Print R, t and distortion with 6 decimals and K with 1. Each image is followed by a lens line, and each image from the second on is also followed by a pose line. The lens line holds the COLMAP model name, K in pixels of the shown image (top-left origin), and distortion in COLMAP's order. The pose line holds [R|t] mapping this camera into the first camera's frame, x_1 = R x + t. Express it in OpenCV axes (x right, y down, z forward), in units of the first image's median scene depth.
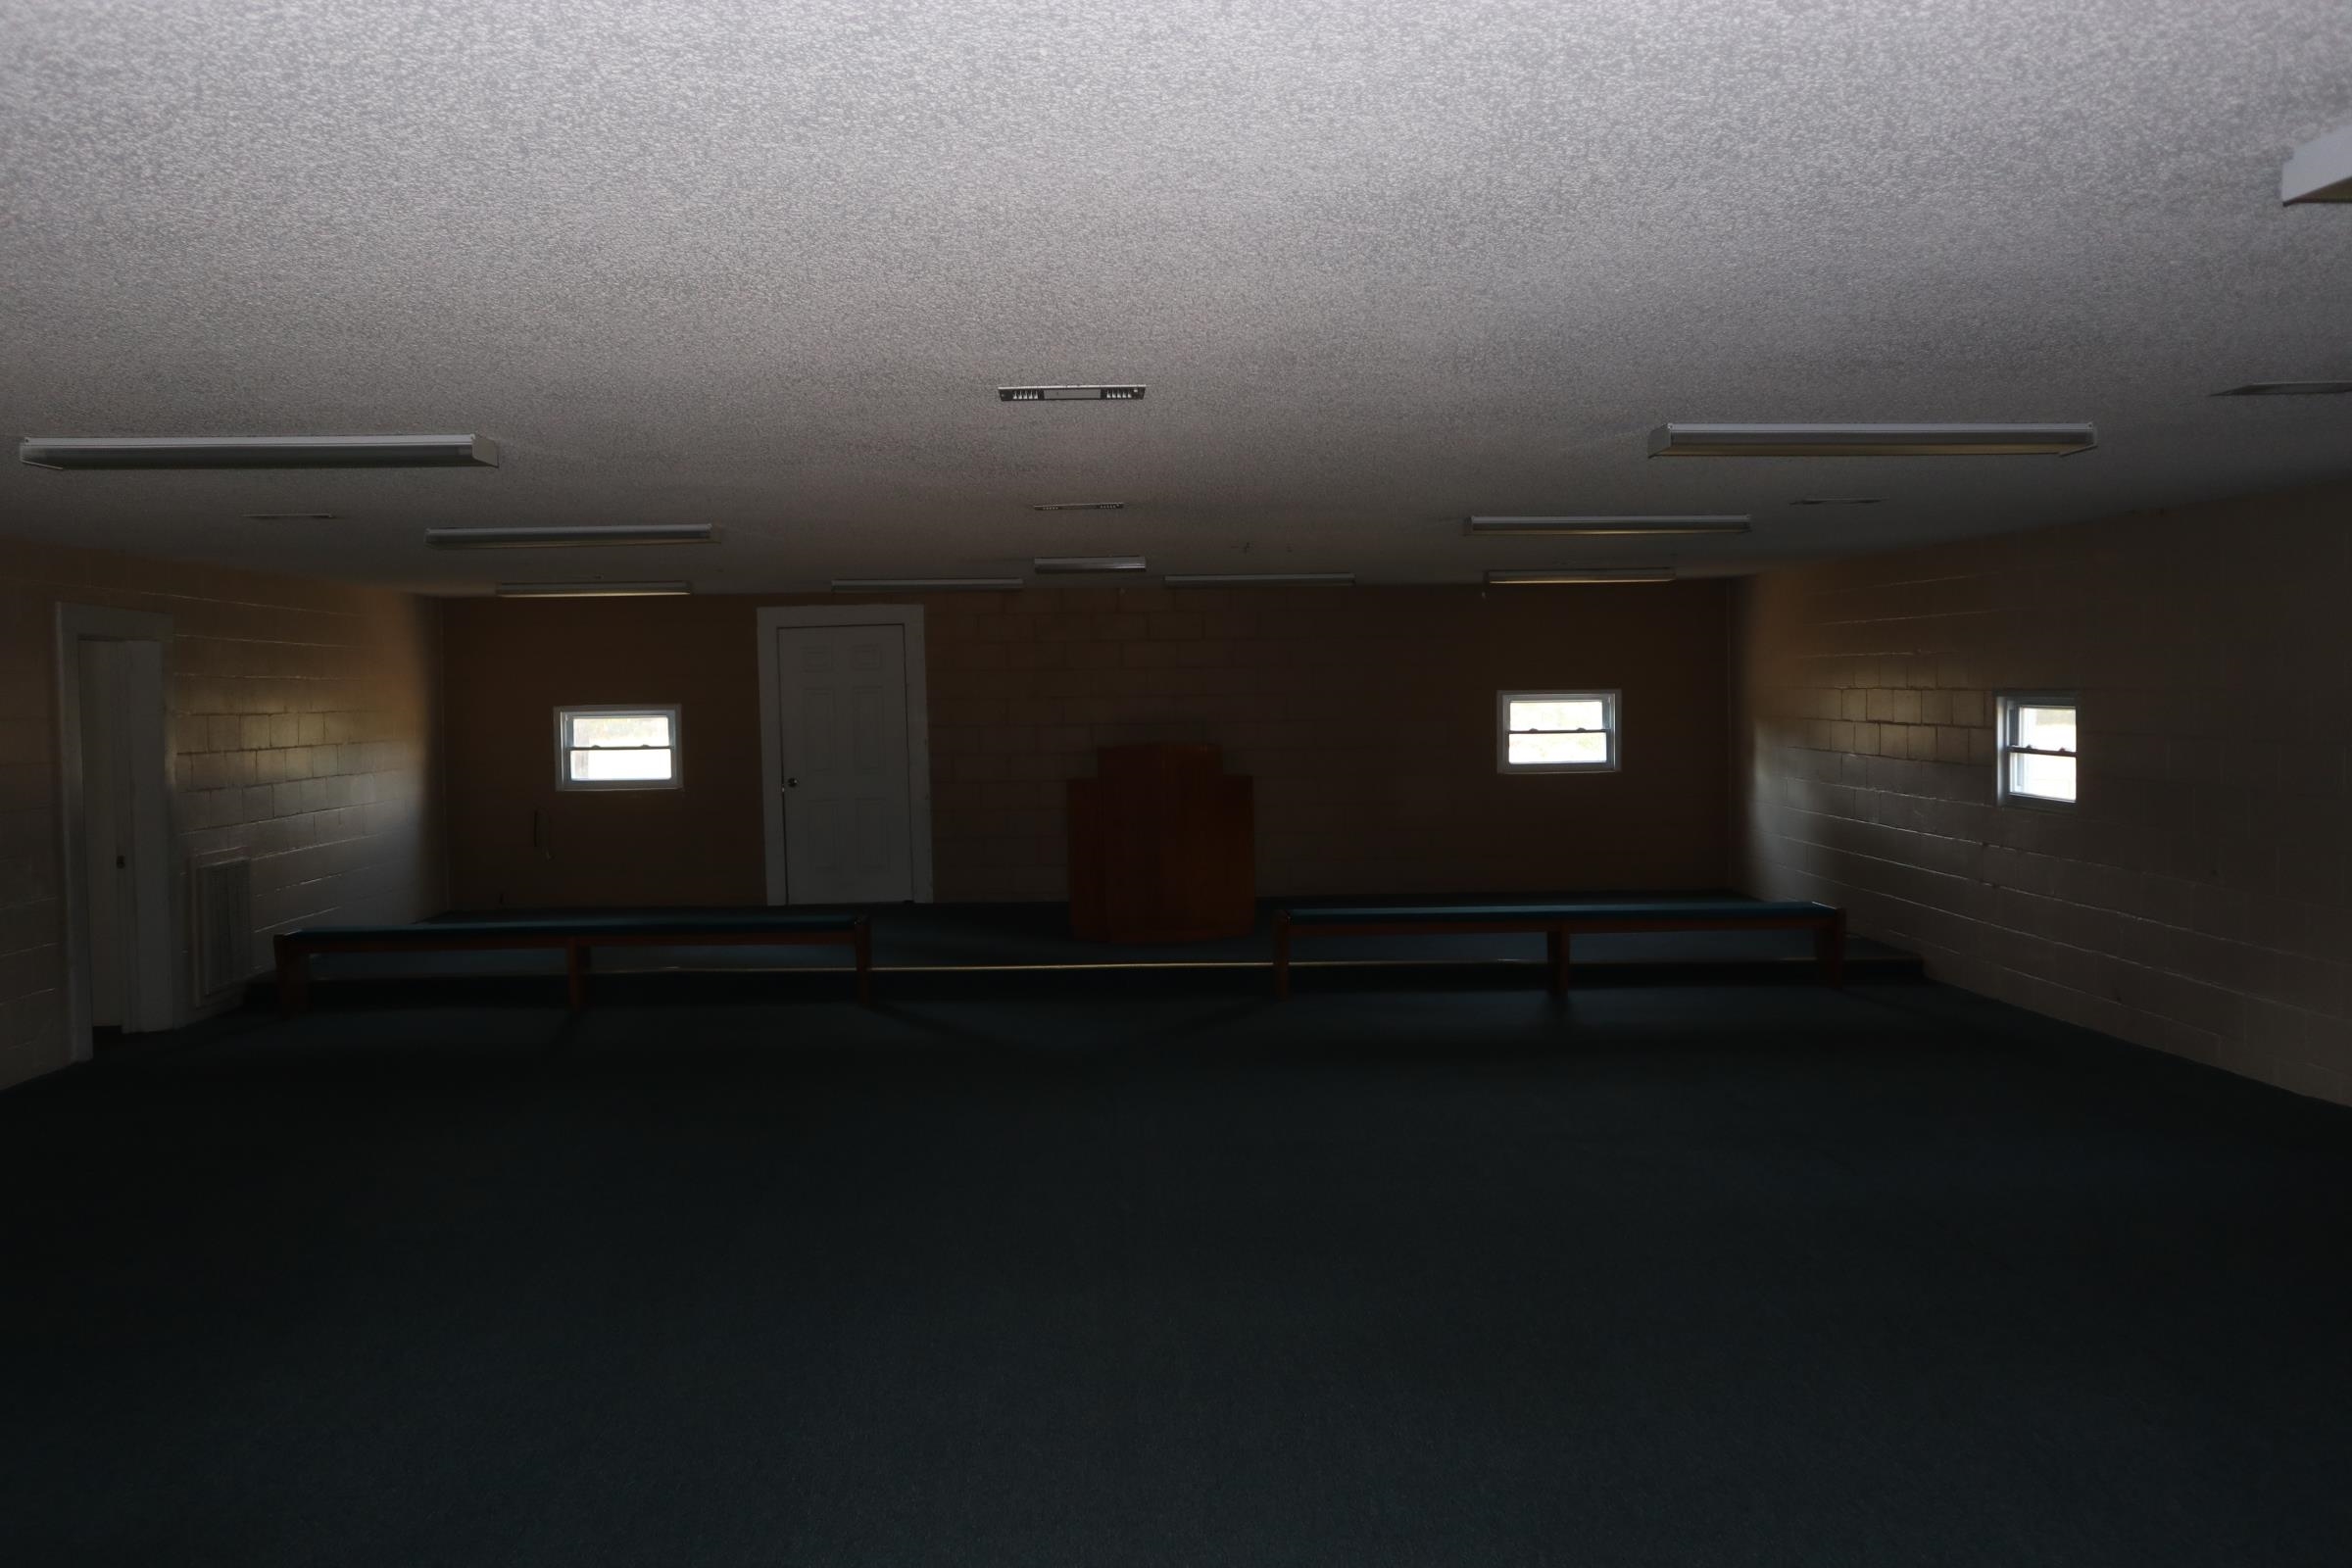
lens RADIAL K [[2213.4, 0, 1176.0], [0, 2213.4, 784.0], [0, 0, 1]] dist [-0.052803, 0.196321]
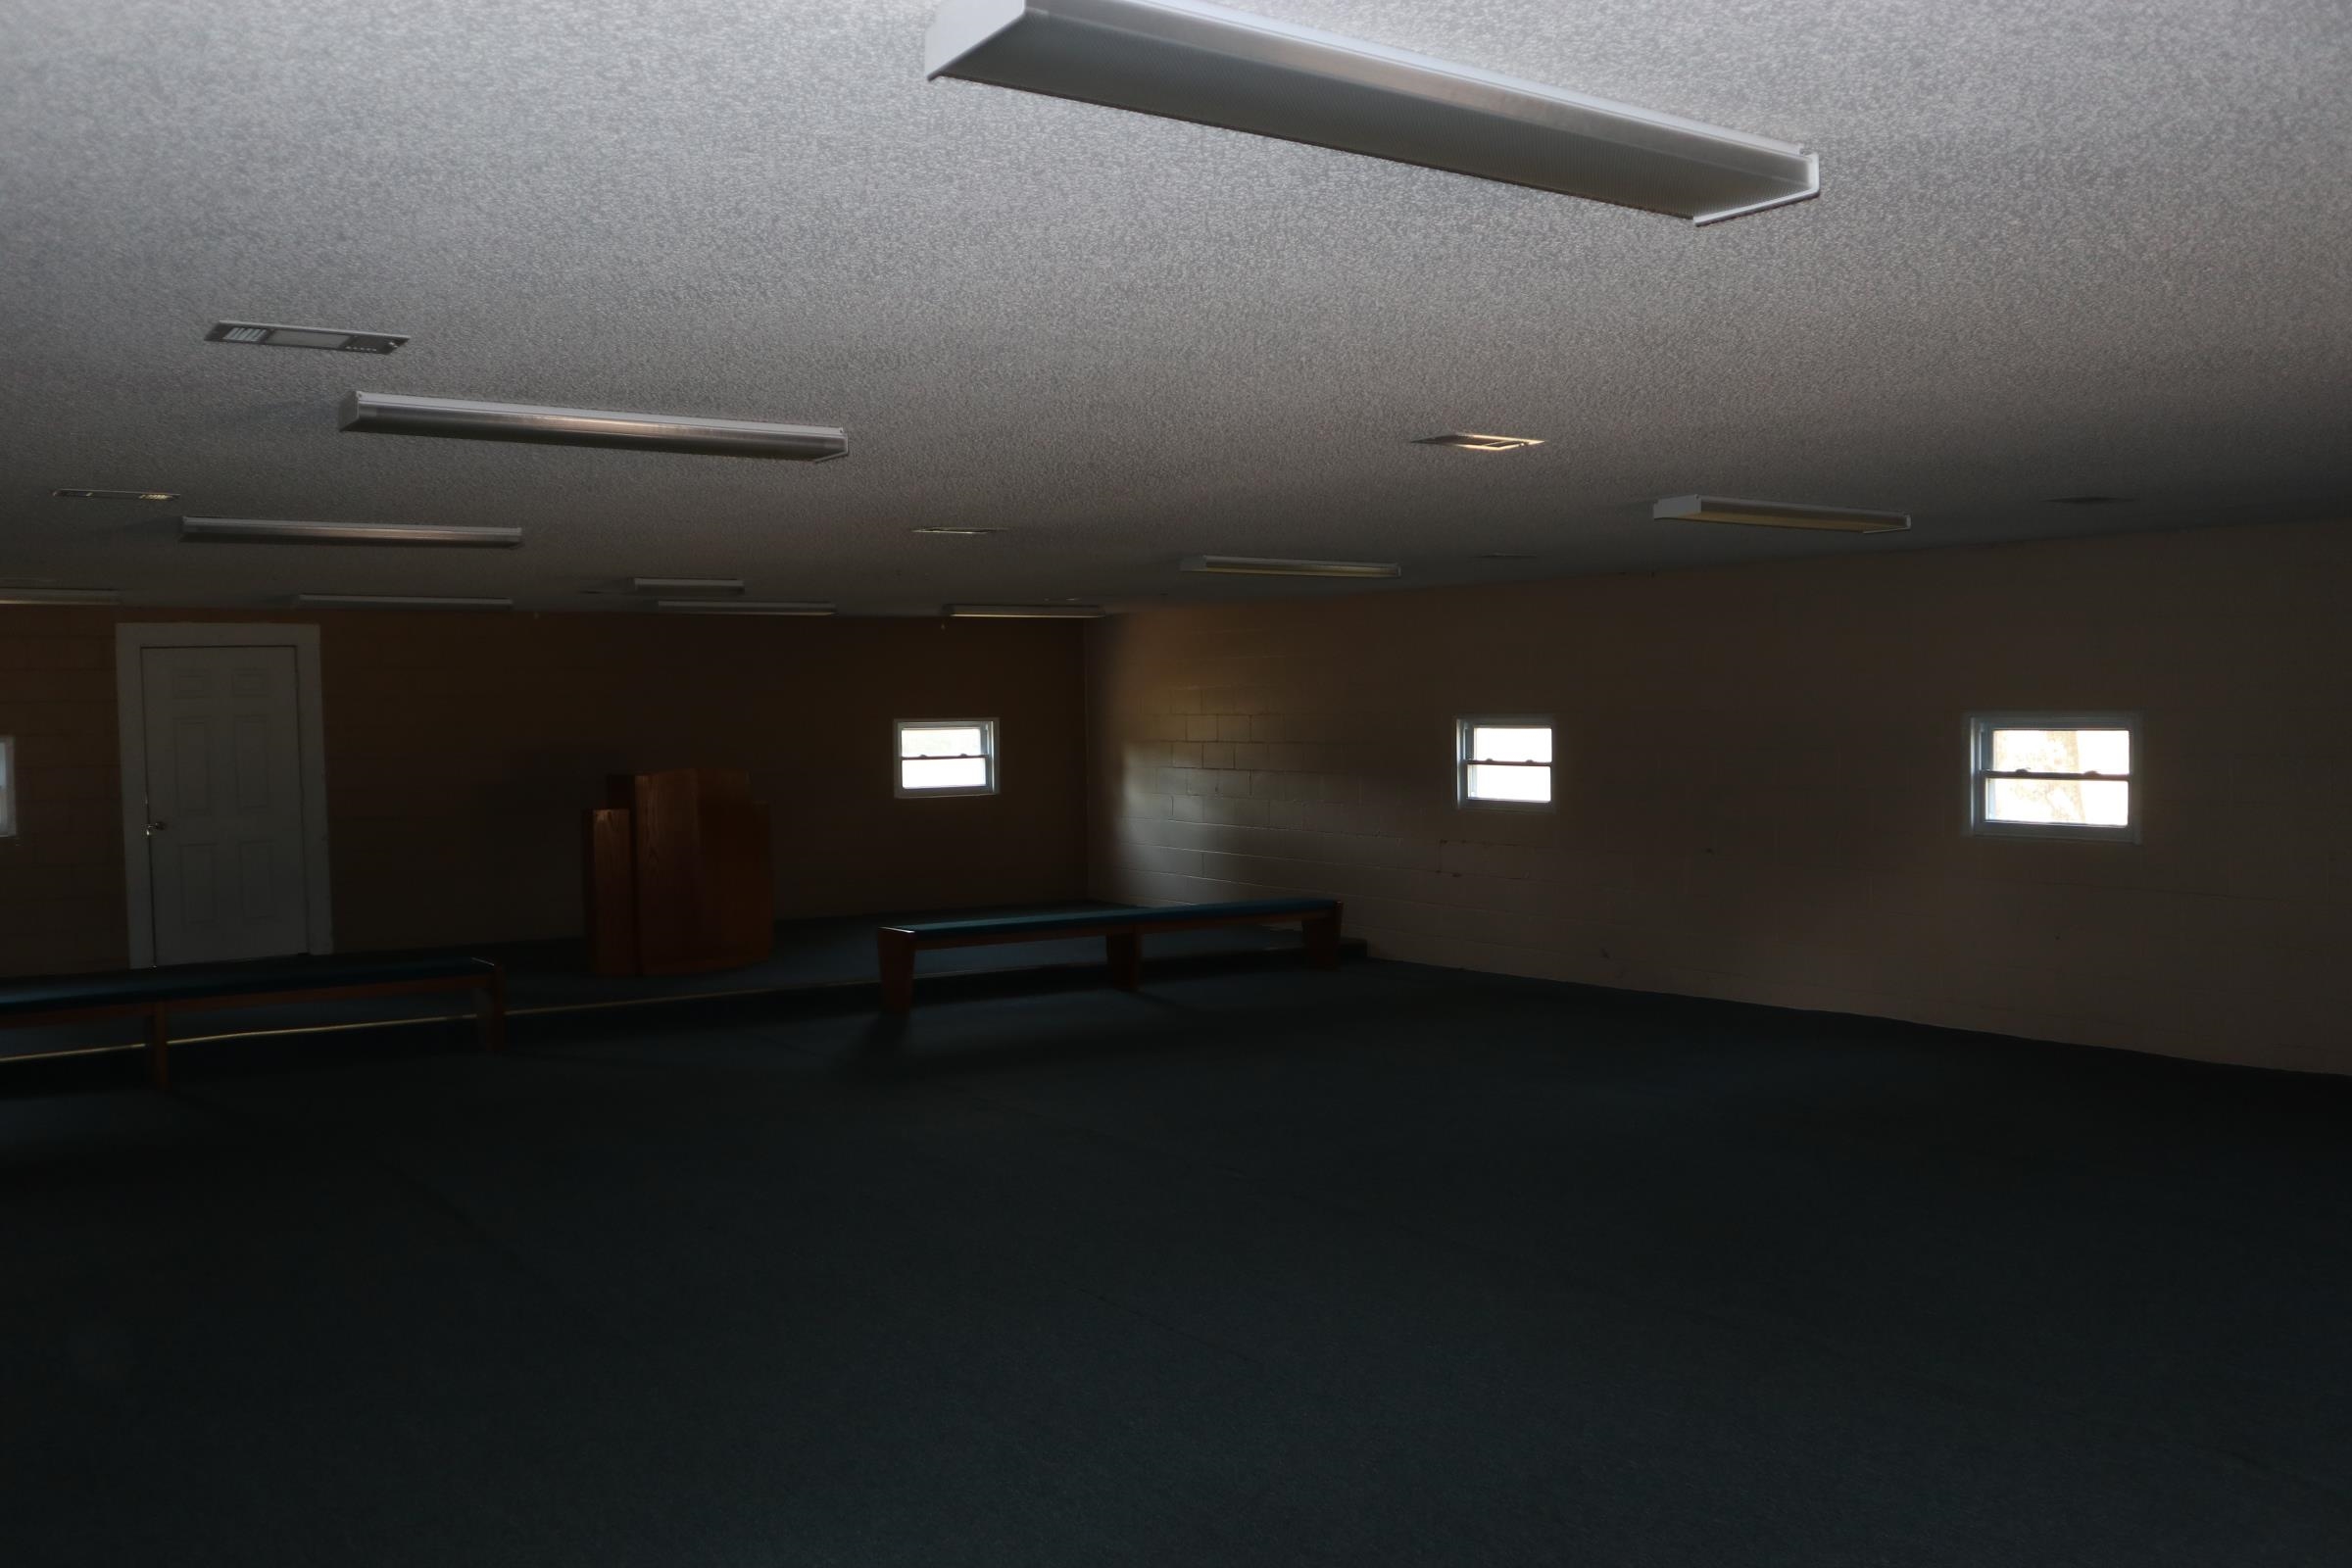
lens RADIAL K [[2213.4, 0, 1176.0], [0, 2213.4, 784.0], [0, 0, 1]] dist [-0.052803, 0.196321]
pose [[0.830962, -0.016853, 0.556074, -0.838362], [0.028419, 0.999522, -0.012175, 0.012938], [-0.555603, 0.025920, 0.831044, 0.146255]]
